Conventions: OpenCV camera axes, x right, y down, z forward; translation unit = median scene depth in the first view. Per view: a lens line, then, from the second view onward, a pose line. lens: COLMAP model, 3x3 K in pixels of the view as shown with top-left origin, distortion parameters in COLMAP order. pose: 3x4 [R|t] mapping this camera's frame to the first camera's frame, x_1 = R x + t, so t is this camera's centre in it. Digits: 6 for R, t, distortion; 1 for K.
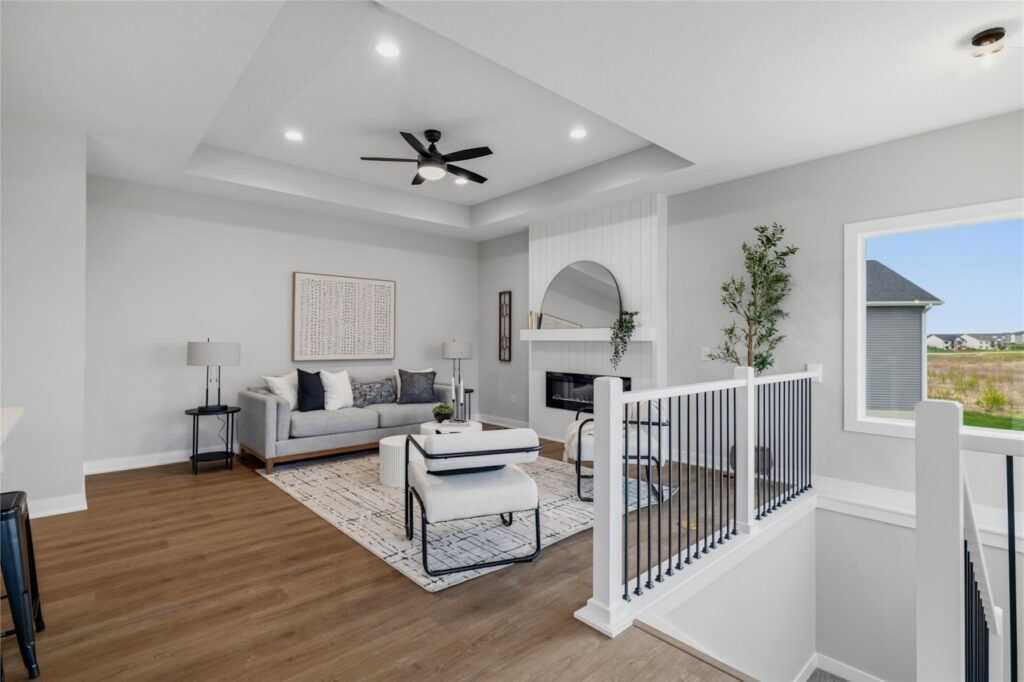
lens RADIAL K [[487.1, 0, 511.3], [0, 487.1, 339.0], [0, 0, 1]] dist [-0.005942, 0.000518]
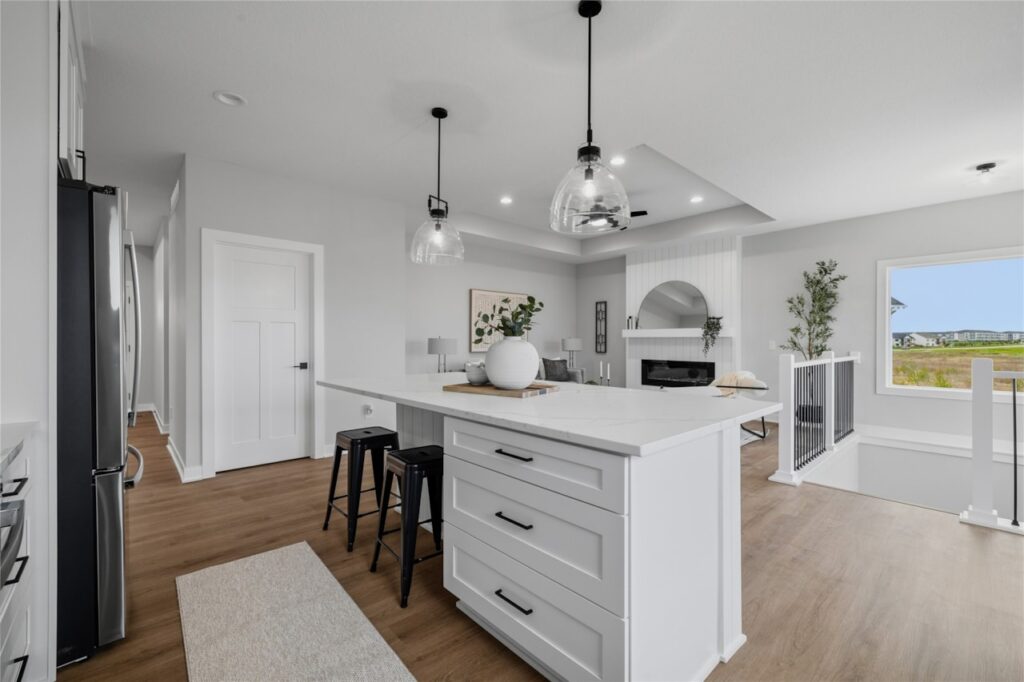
lens RADIAL K [[432.7, 0, 512.3], [0, 432.7, 341.8], [0, 0, 1]] dist [-0.001880, 0.000696]
pose [[0.999987, -0.002825, 0.004189, -0.372127], [0.002790, 0.999961, 0.008343, 0.005619], [-0.004212, -0.008331, 0.999956, -0.287148]]
